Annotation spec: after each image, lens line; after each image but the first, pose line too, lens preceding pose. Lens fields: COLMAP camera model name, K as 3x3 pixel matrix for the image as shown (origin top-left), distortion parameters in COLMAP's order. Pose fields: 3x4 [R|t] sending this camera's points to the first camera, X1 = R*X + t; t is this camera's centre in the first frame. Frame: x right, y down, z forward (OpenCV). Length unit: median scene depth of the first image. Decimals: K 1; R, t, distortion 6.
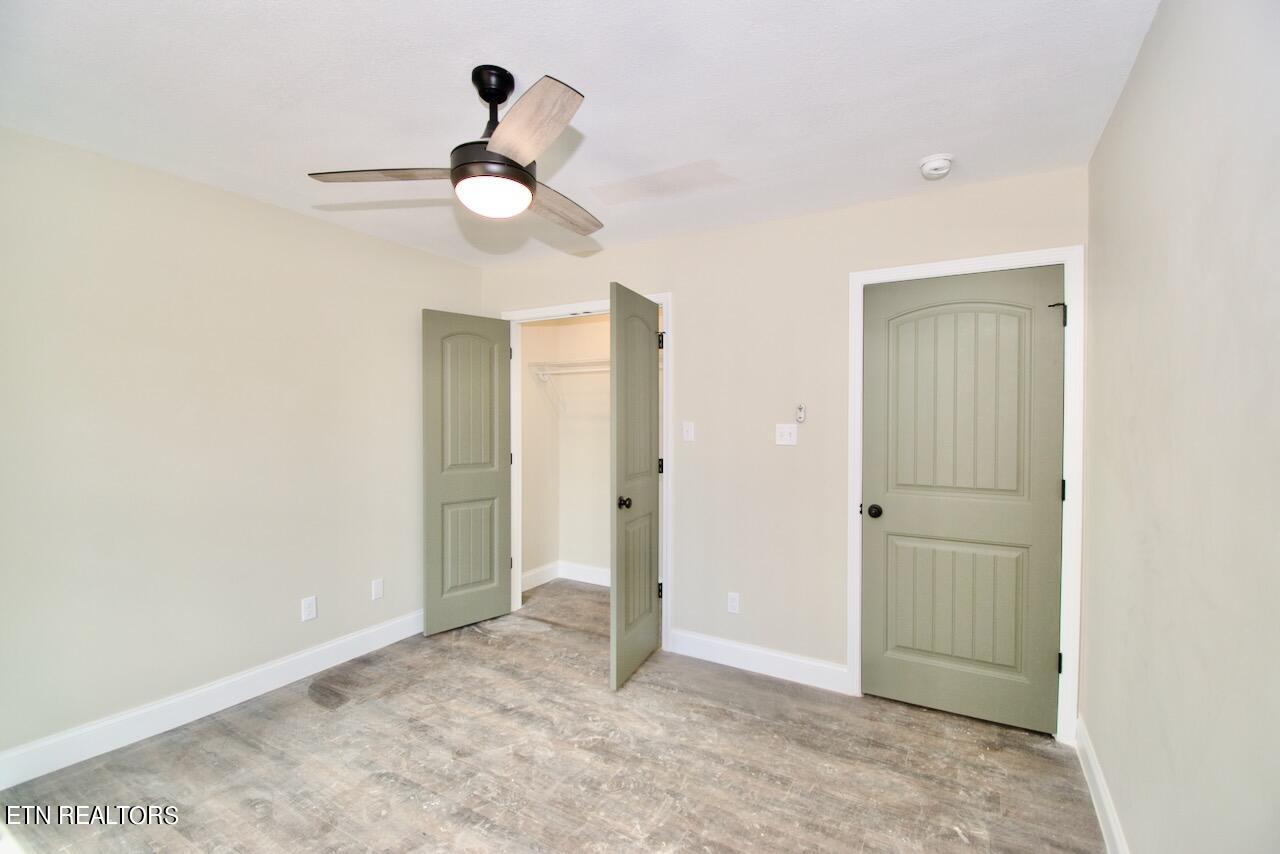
lens RADIAL K [[567.4, 0, 645.2], [0, 567.4, 420.0], [0, 0, 1]] dist [0.014520, -0.020224]
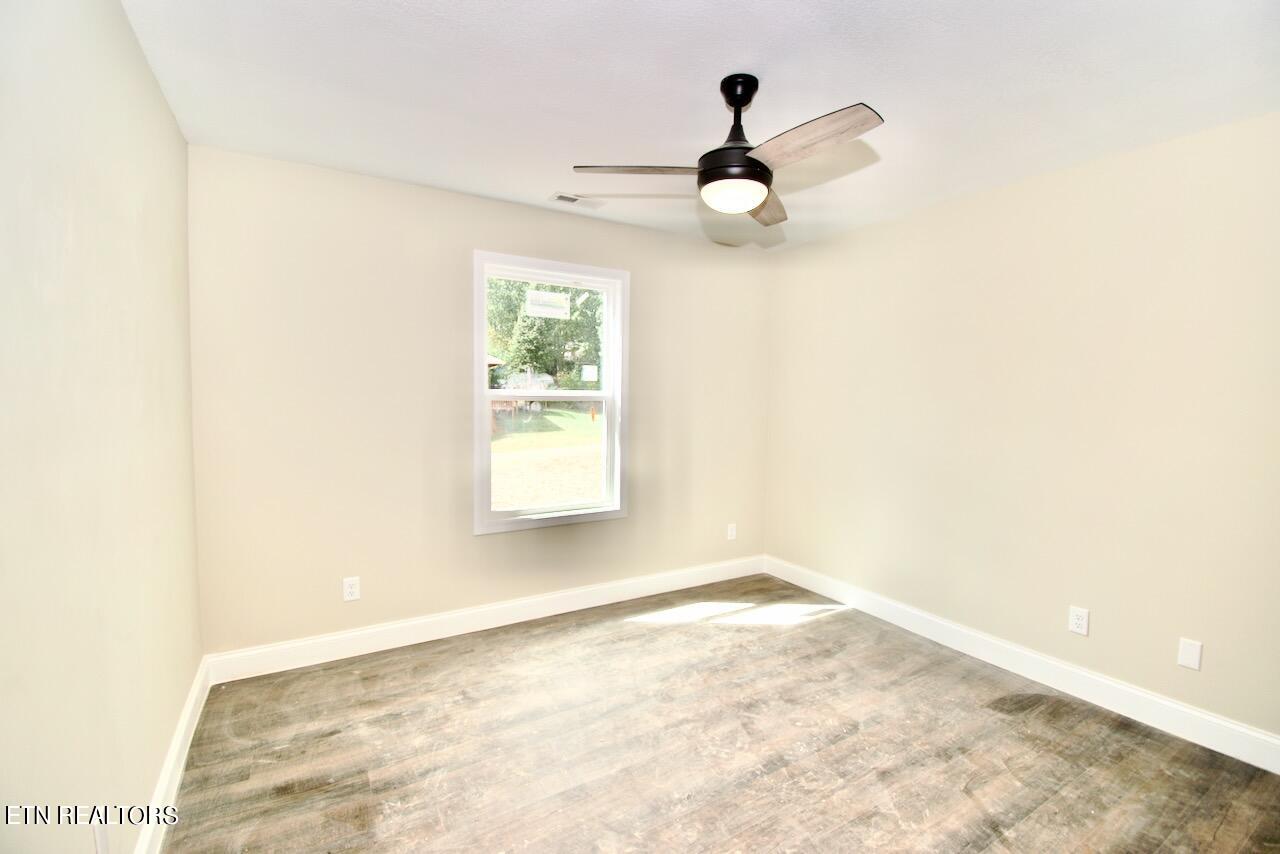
lens RADIAL K [[567.4, 0, 645.2], [0, 567.4, 420.0], [0, 0, 1]] dist [0.014520, -0.020224]
pose [[-0.493814, 0.032213, -0.868970, 0.611791], [-0.017738, 0.998733, 0.047103, -0.003612], [0.869386, 0.038674, -0.492617, 1.078473]]
